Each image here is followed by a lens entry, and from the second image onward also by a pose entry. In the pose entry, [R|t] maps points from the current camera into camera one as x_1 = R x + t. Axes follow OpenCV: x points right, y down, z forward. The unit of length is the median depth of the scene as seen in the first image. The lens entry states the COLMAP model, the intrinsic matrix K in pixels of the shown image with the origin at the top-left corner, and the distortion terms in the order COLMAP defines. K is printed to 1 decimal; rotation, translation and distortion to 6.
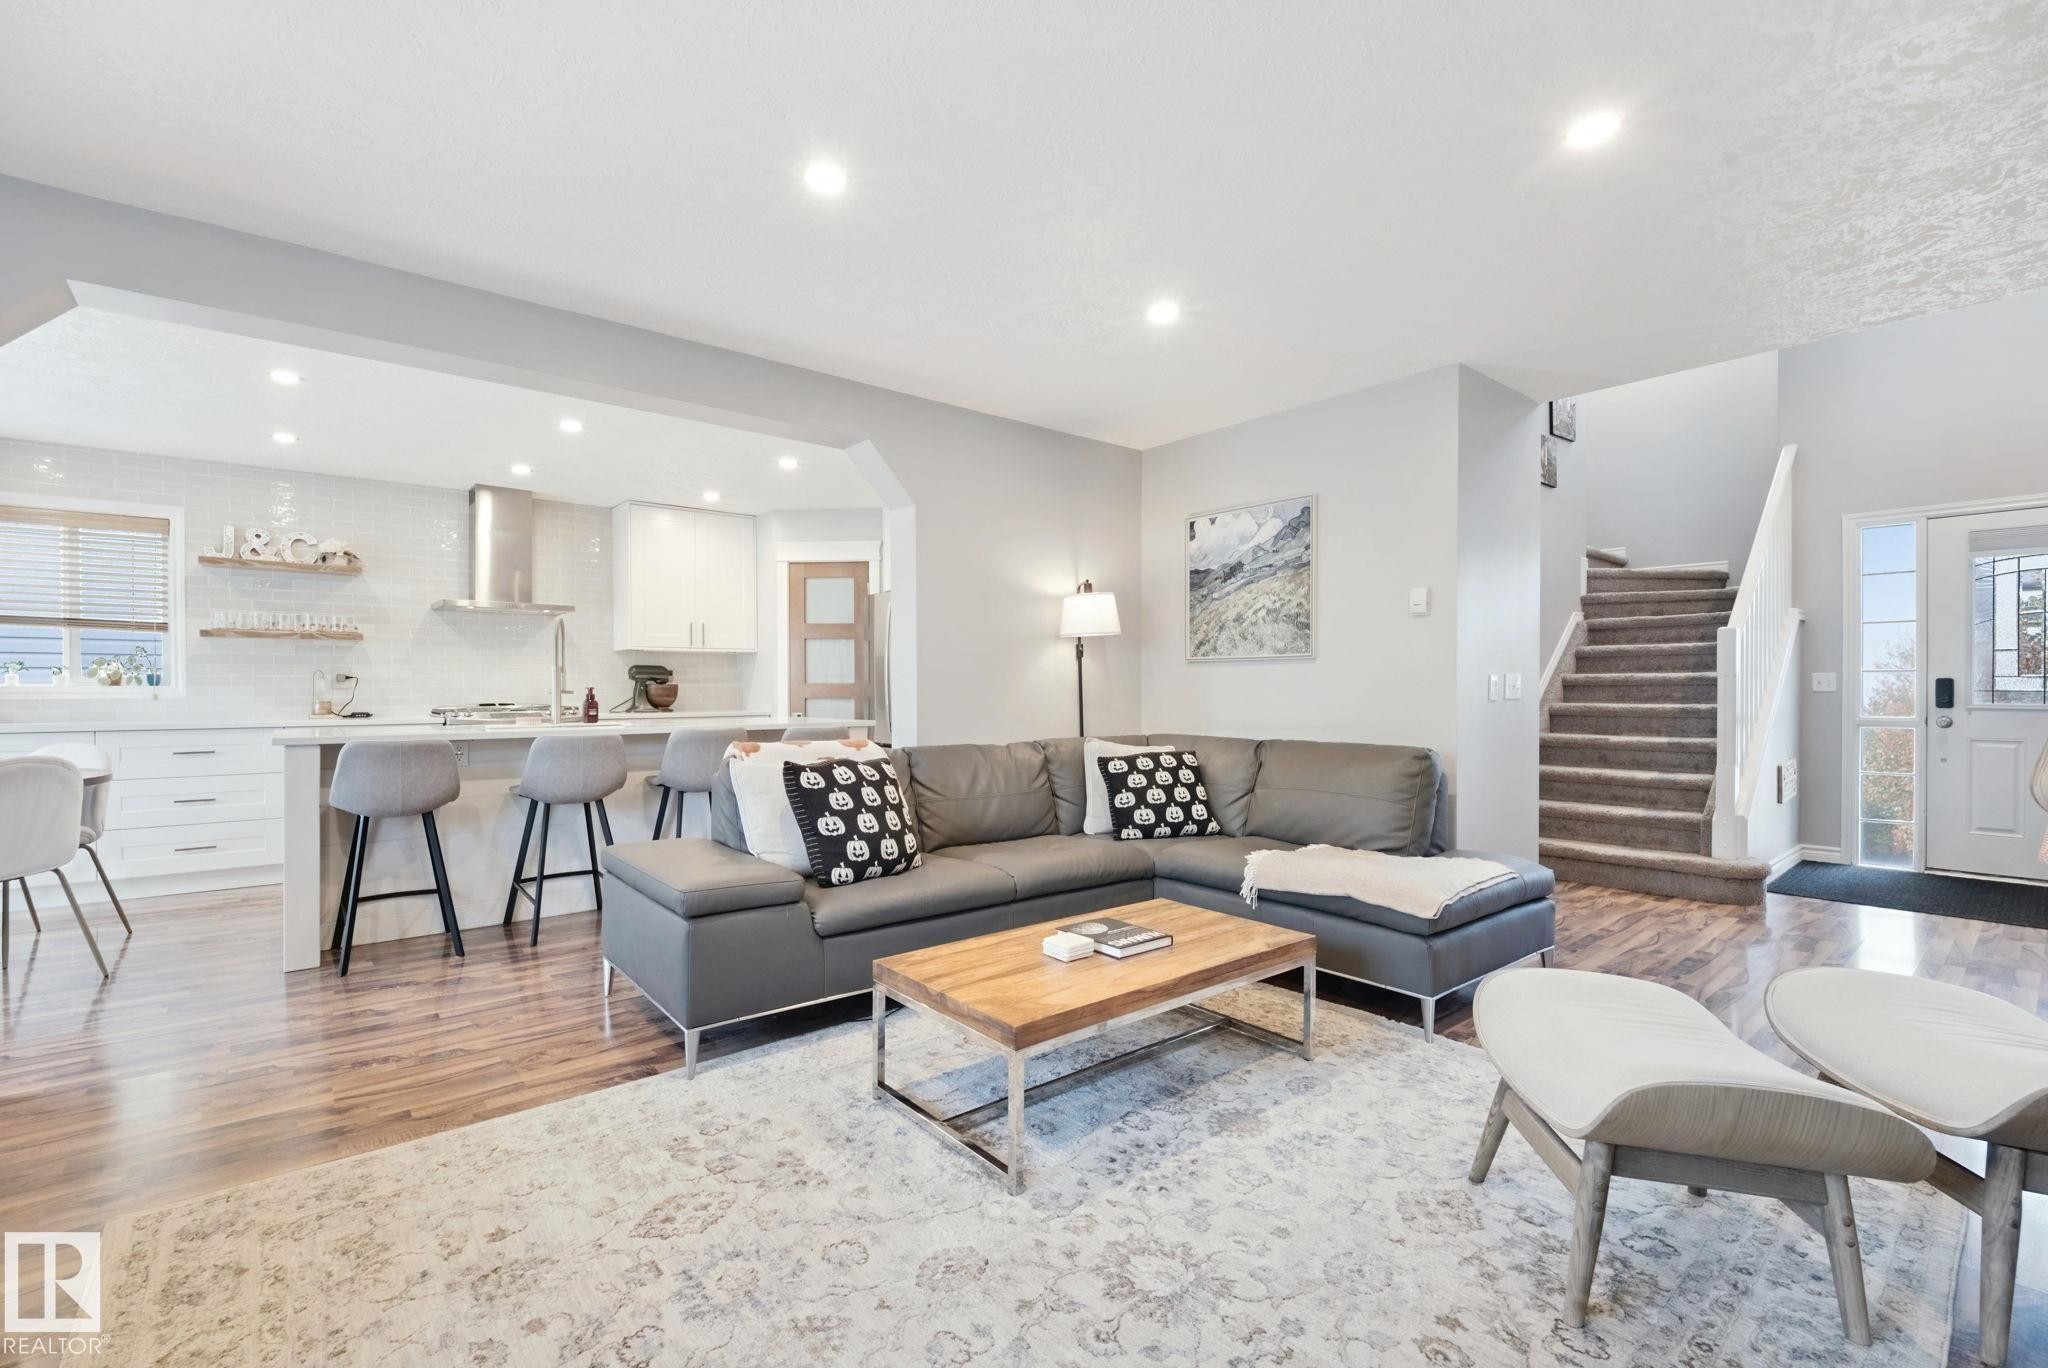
lens RADIAL K [[874.6, 0, 1036.0], [0, 874.6, 689.2], [0, 0, 1]] dist [-0.010841, -0.002581]
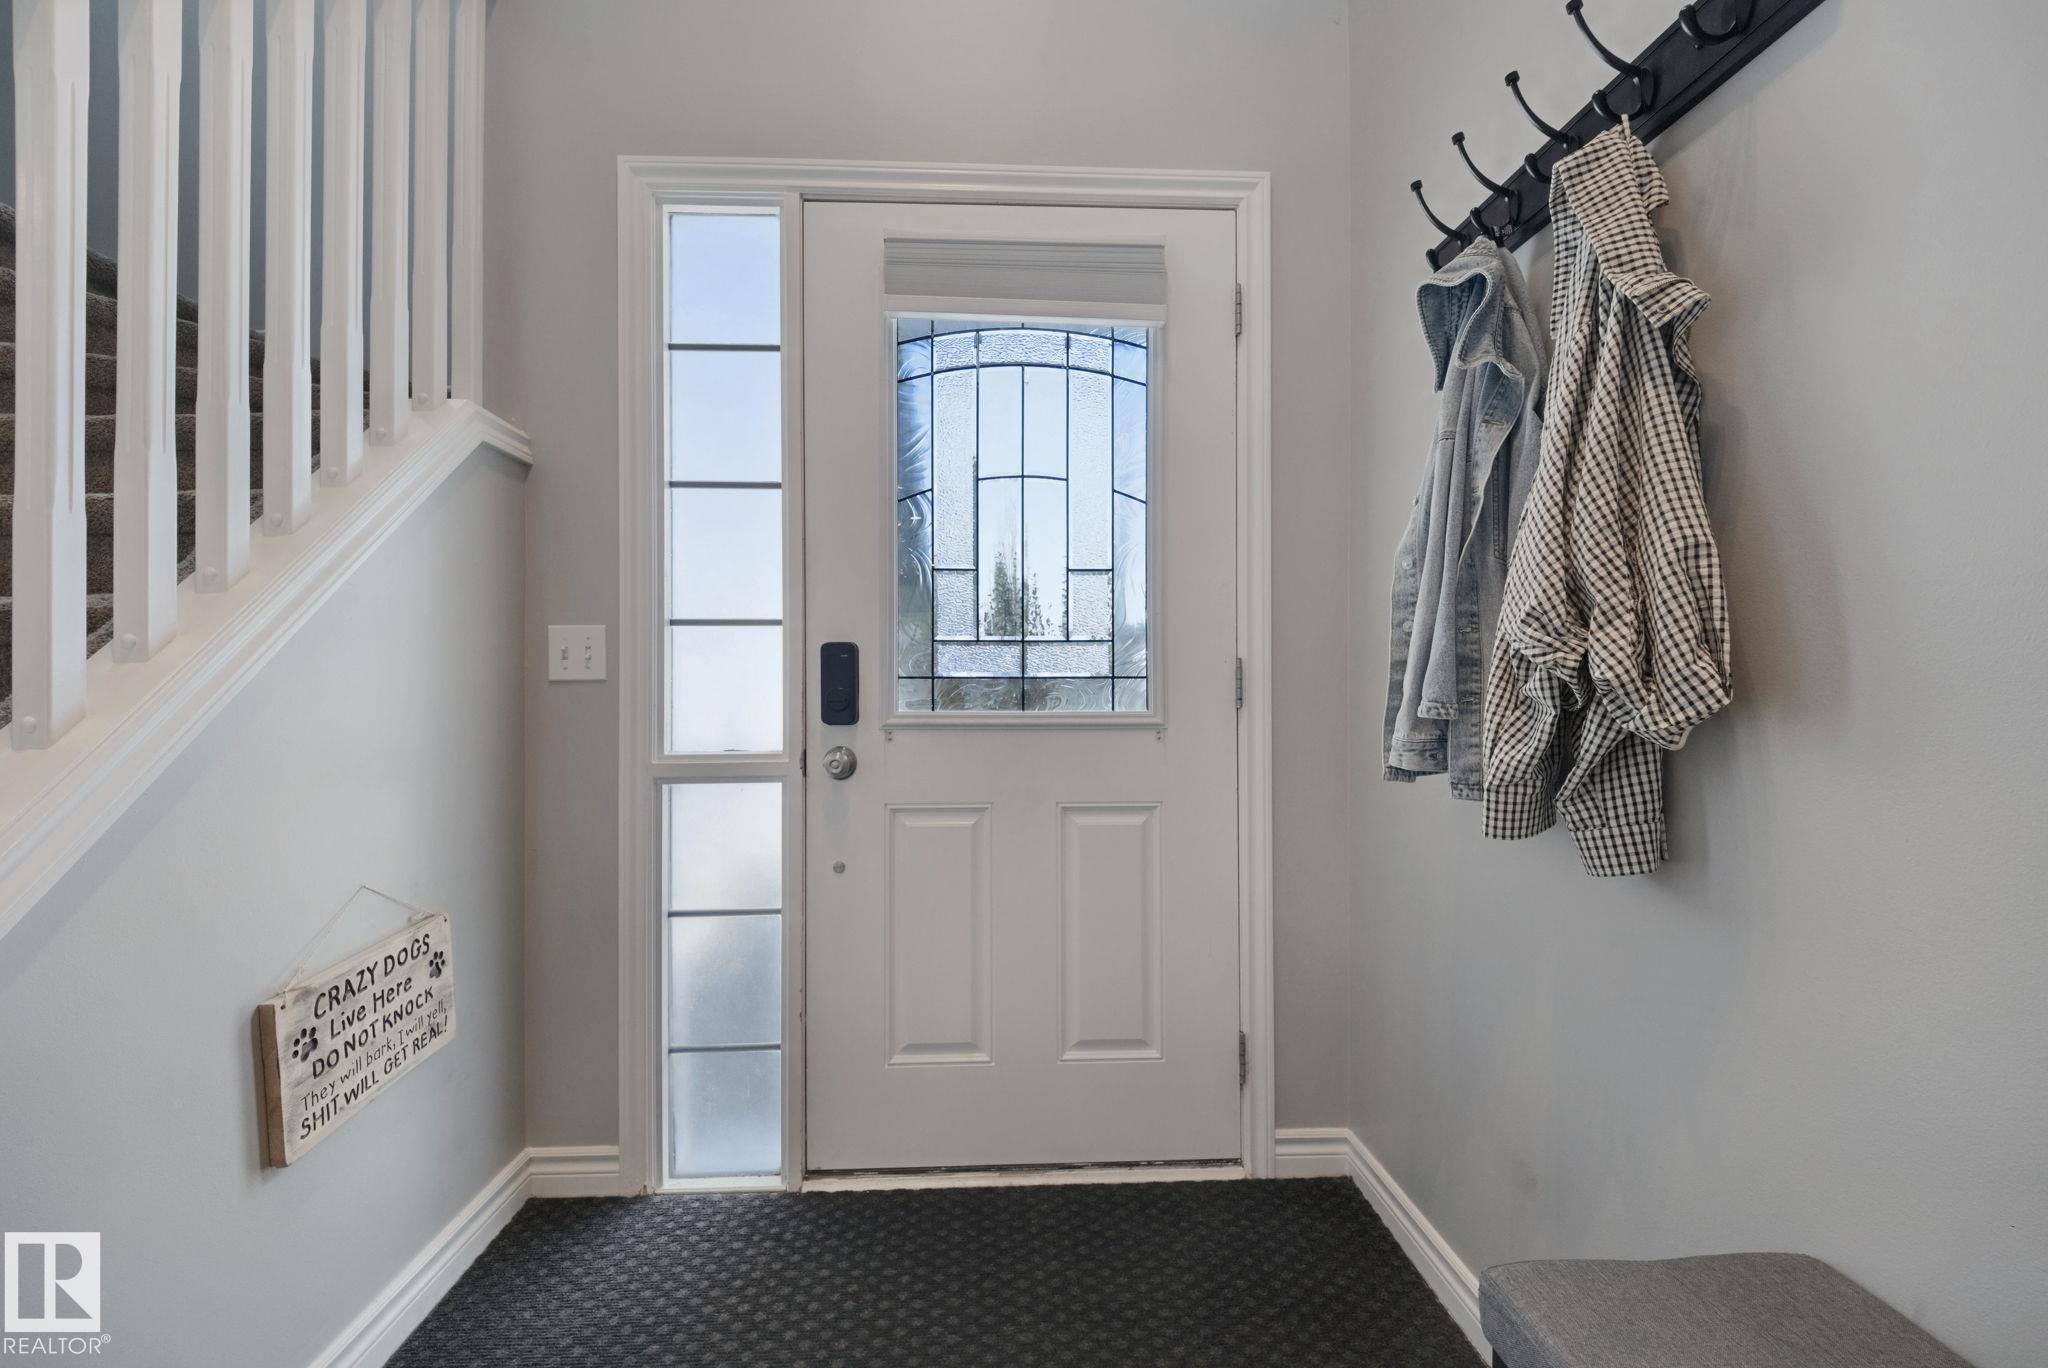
lens RADIAL K [[874.6, 0, 1026.4], [0, 874.6, 681.8], [0, 0, 1]] dist [-0.010841, -0.002581]
pose [[0.605648, 0.003283, 0.795726, 0.806945], [0.004629, 0.999960, -0.007649, 0.006503], [-0.795719, 0.008316, 0.605608, 0.711421]]
